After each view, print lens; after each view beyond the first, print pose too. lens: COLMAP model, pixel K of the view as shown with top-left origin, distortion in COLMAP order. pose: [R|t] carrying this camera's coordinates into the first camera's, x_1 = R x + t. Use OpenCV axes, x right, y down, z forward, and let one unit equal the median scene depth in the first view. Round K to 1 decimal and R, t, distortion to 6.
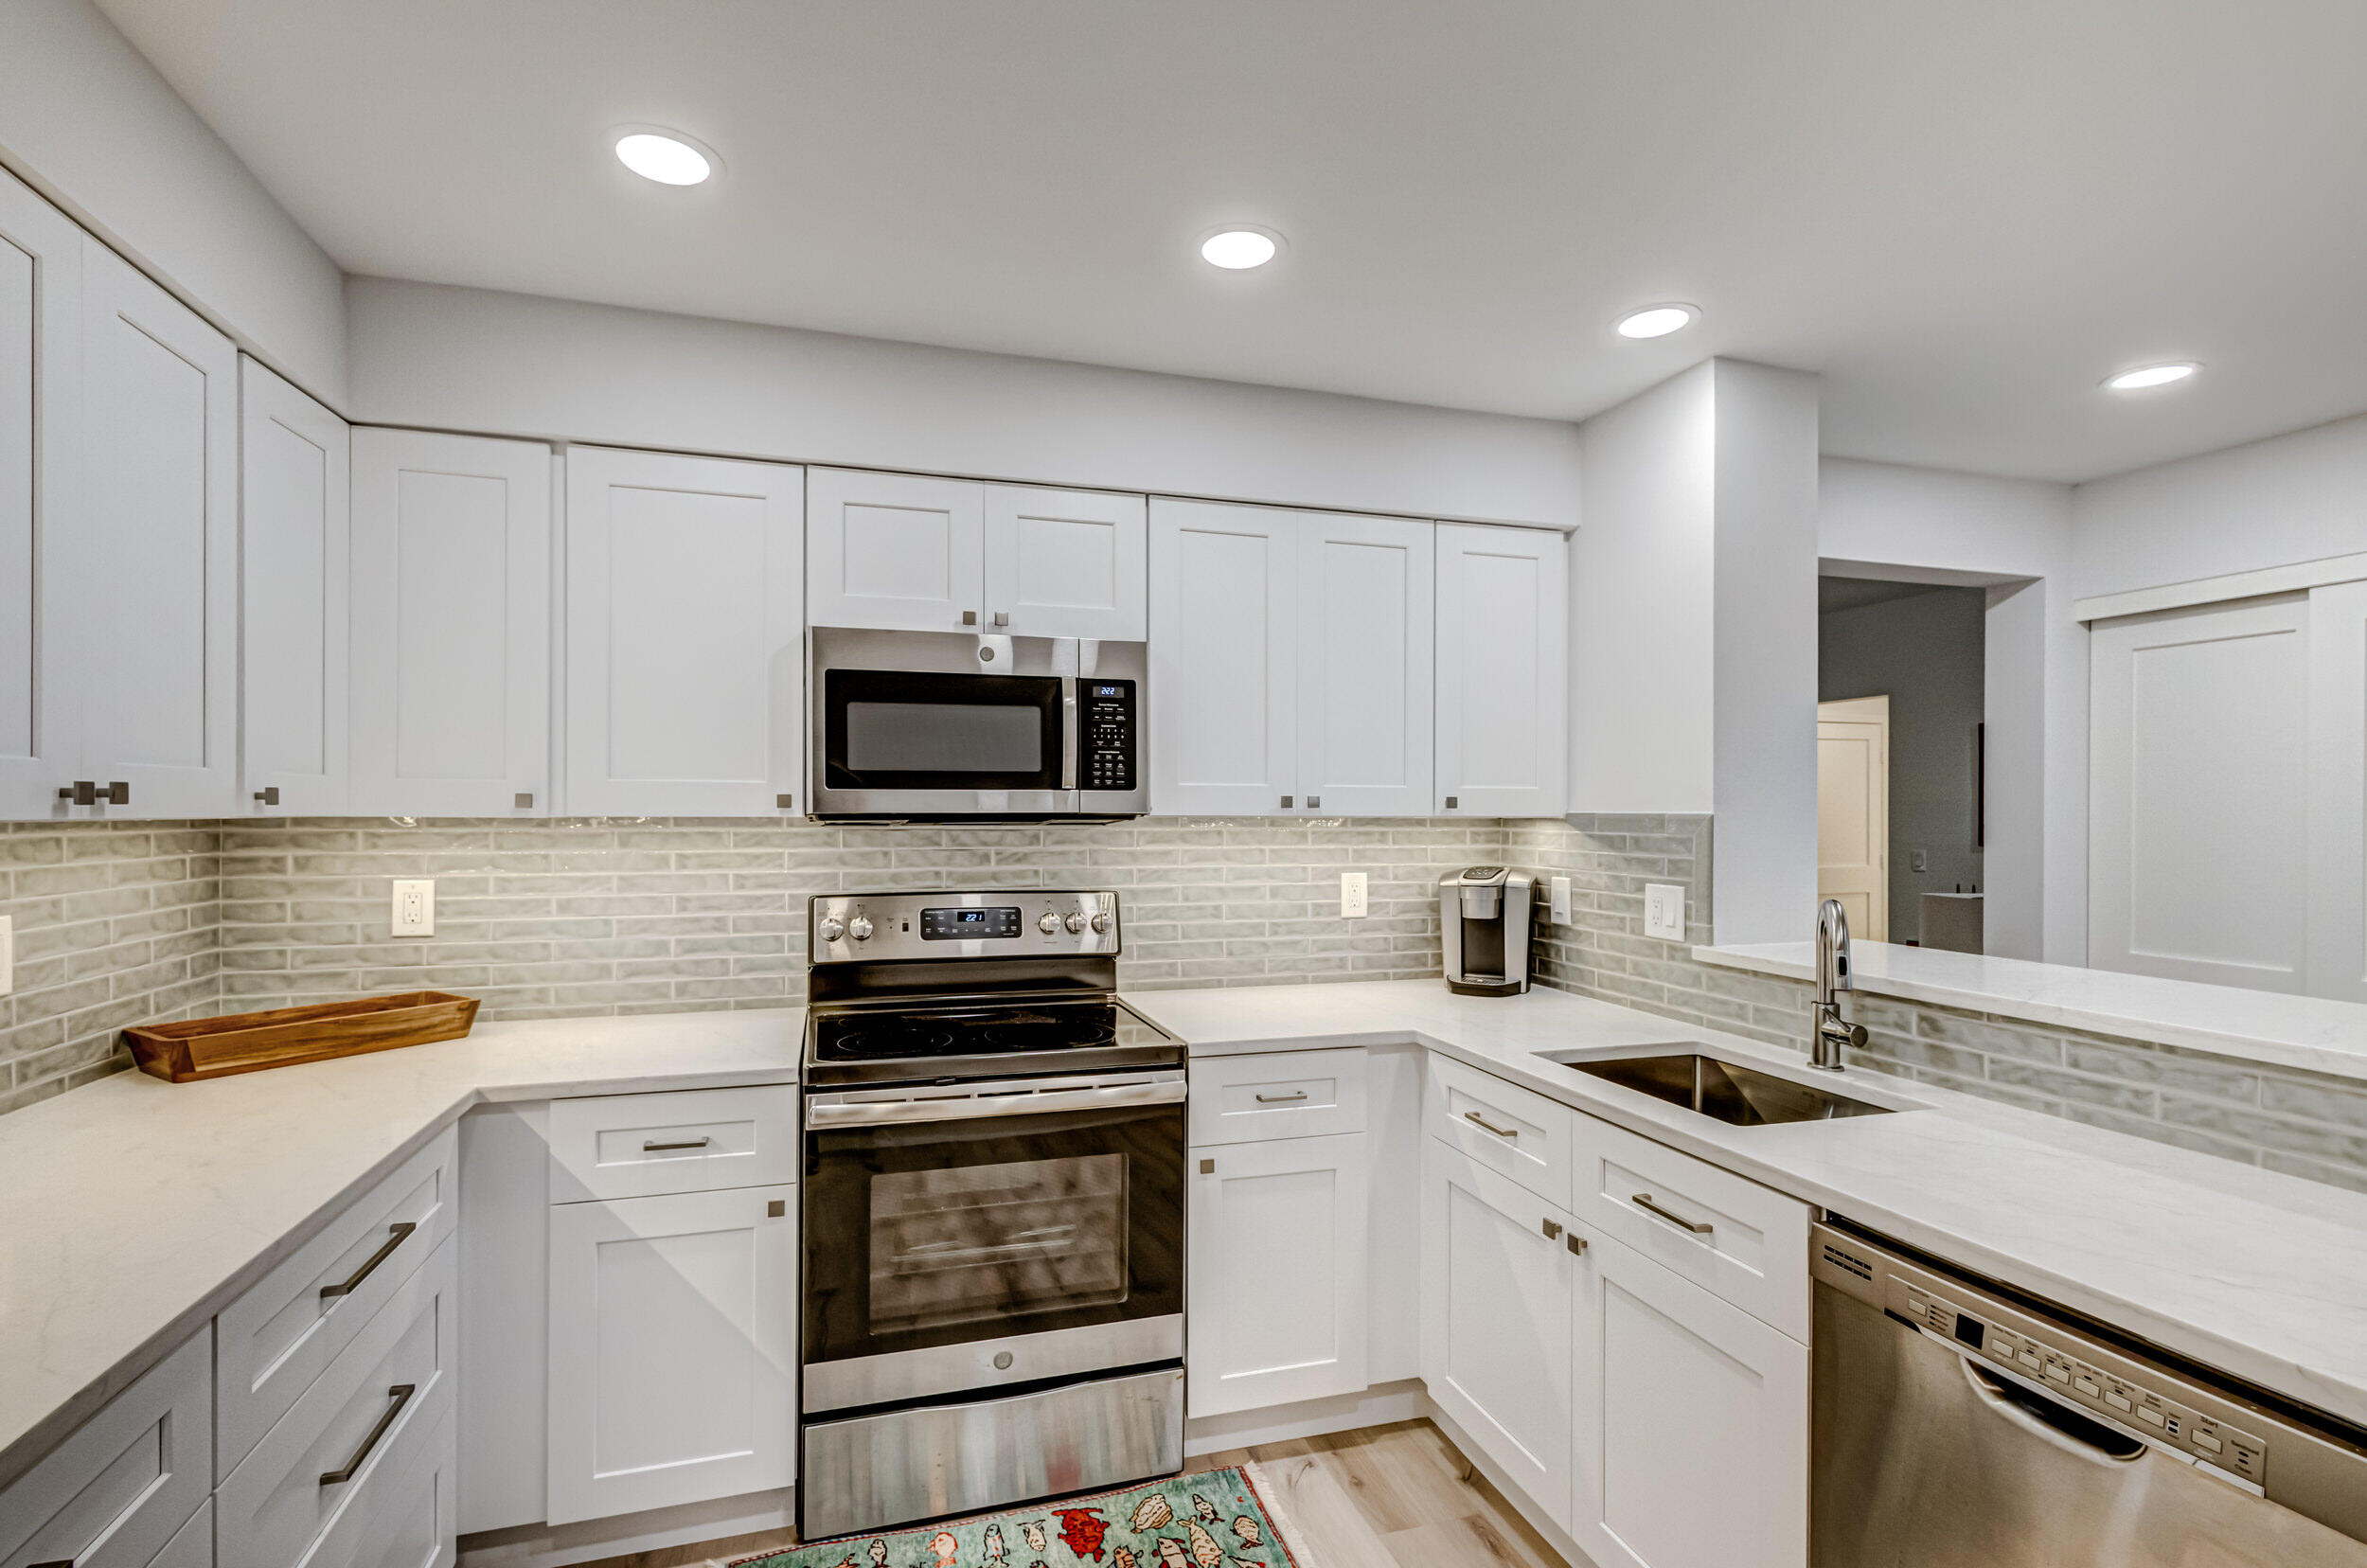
lens RADIAL K [[1115.0, 0, 1162.3], [0, 1115.0, 809.5], [0, 0, 1]] dist [0.011365, -0.000569]
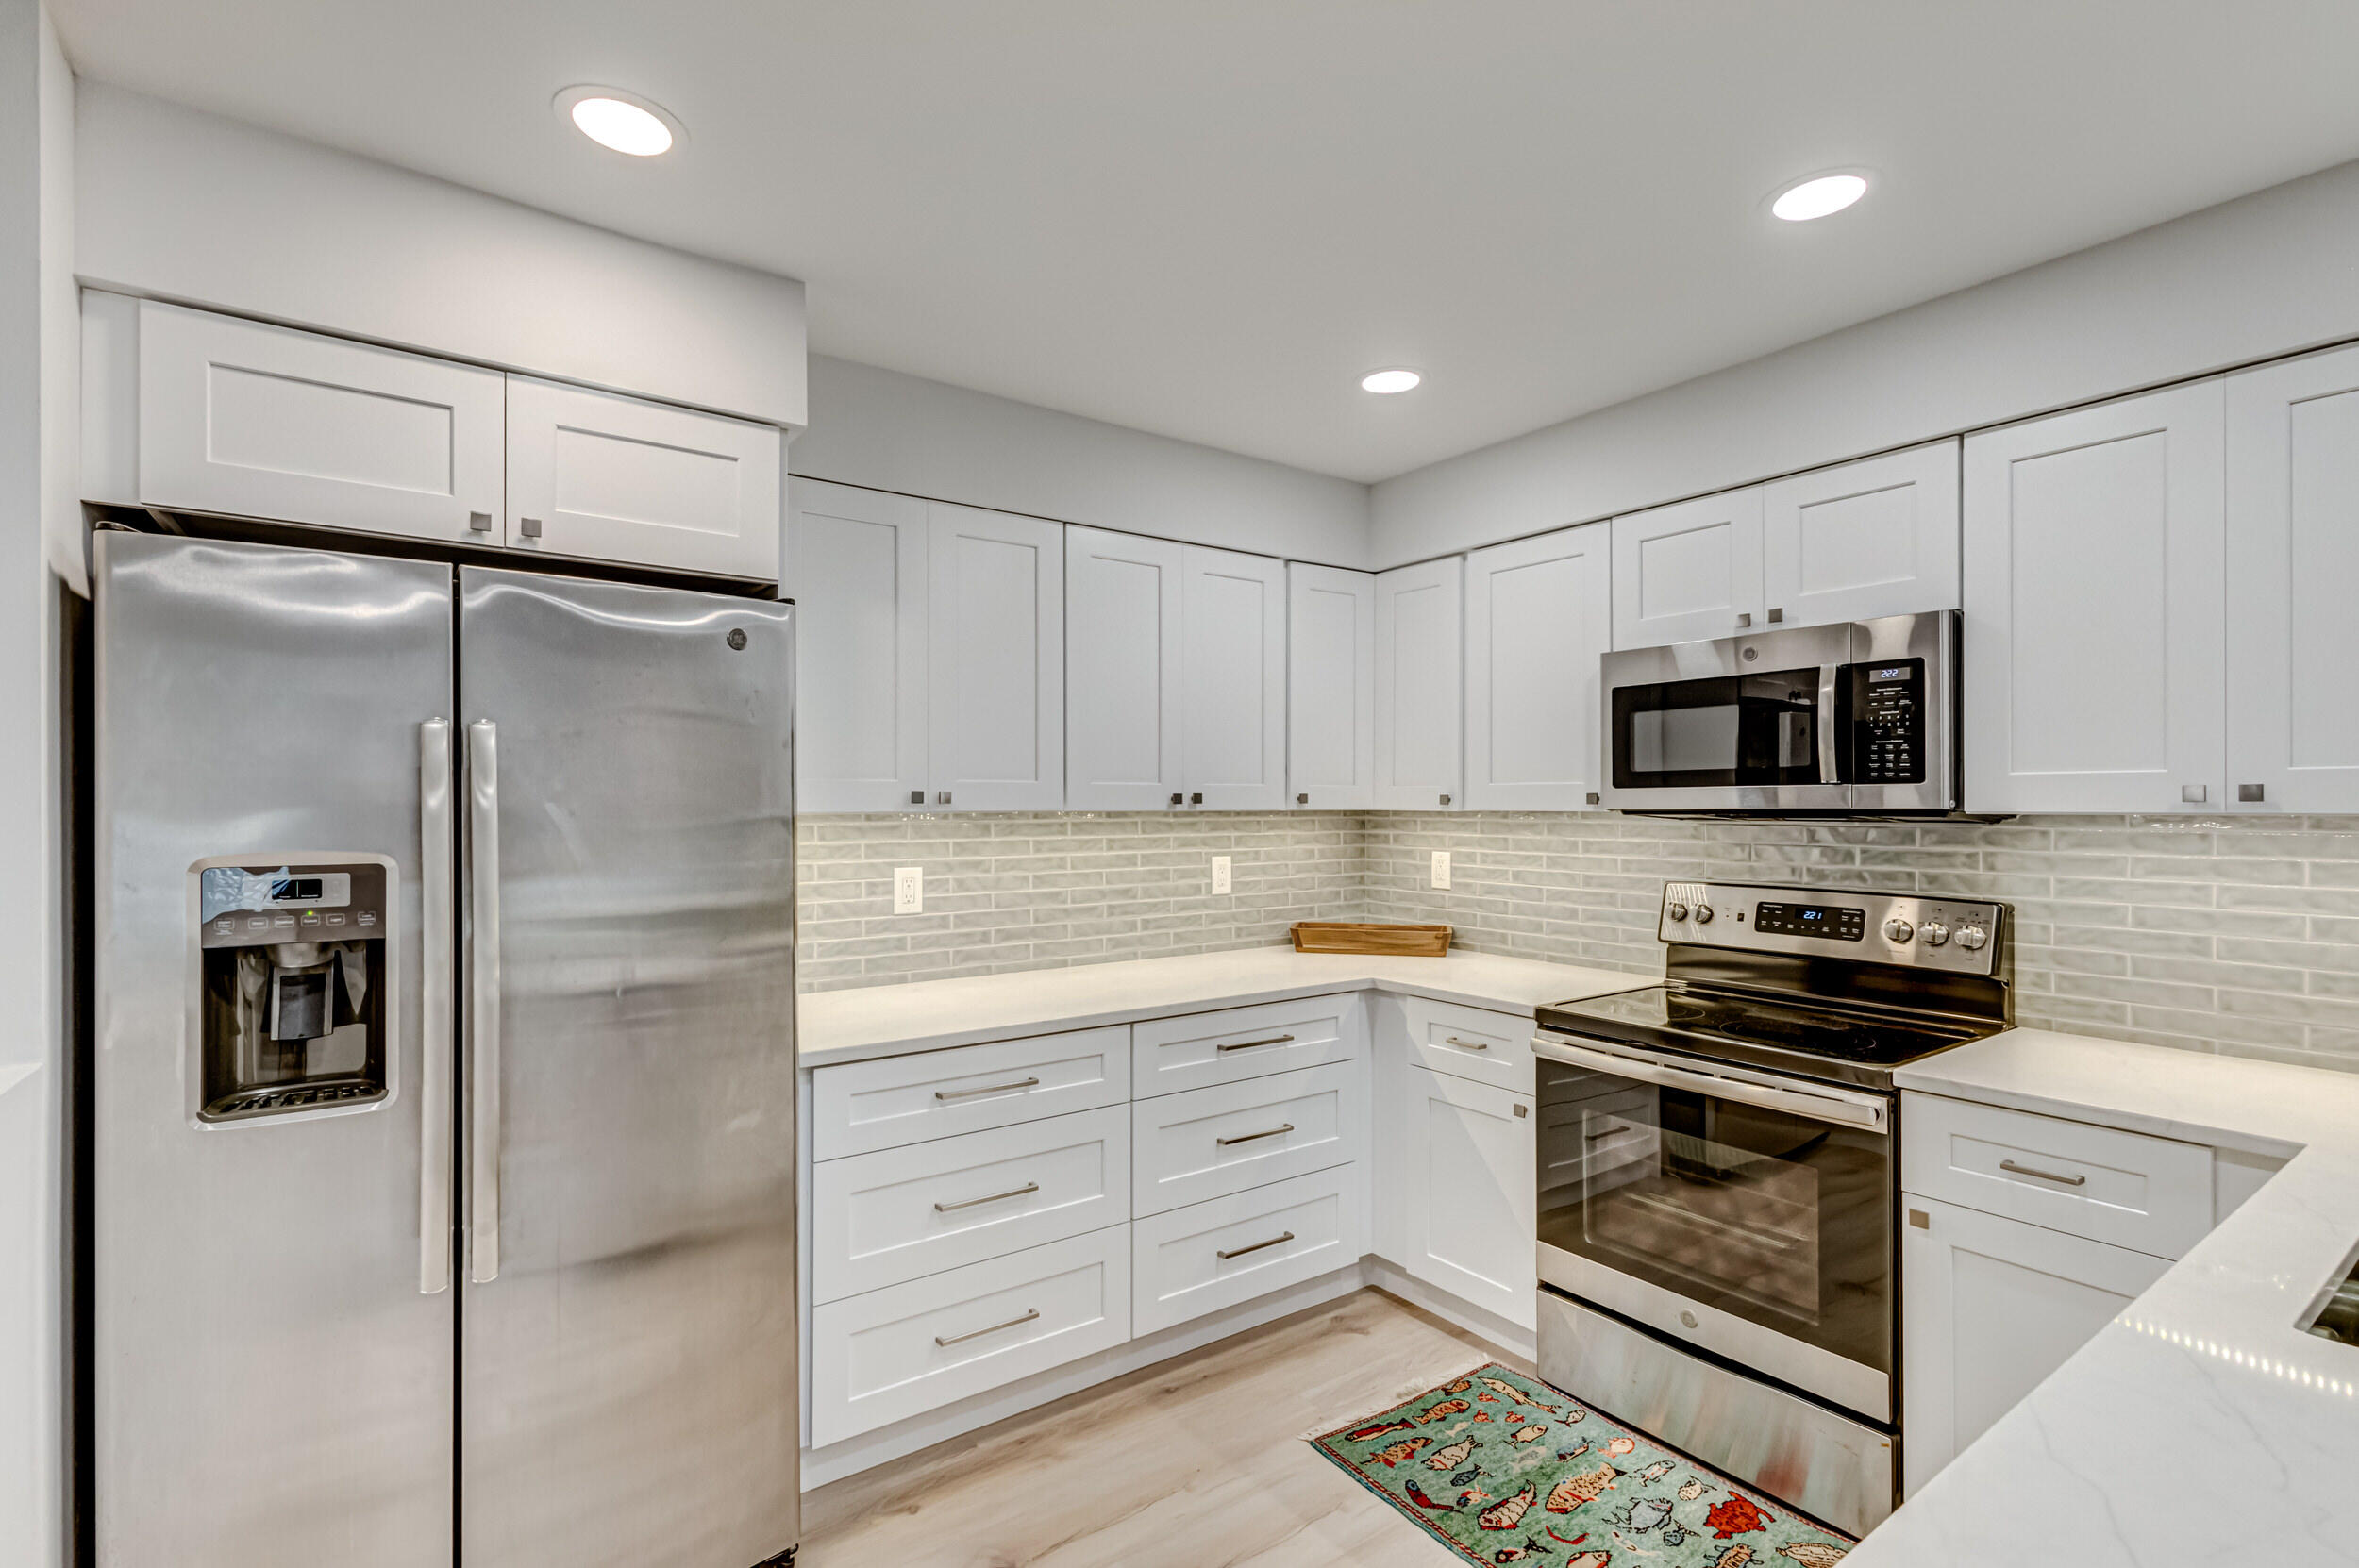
lens RADIAL K [[1083.2, 0, 1178.2], [0, 1083.2, 798.1], [0, 0, 1]] dist [0.004665, 0.001810]
pose [[0.326090, -0.007738, -0.945307, 0.615340], [0.001538, 0.999970, -0.007655, 0.000248], [0.945338, 0.001042, 0.326092, 0.177412]]
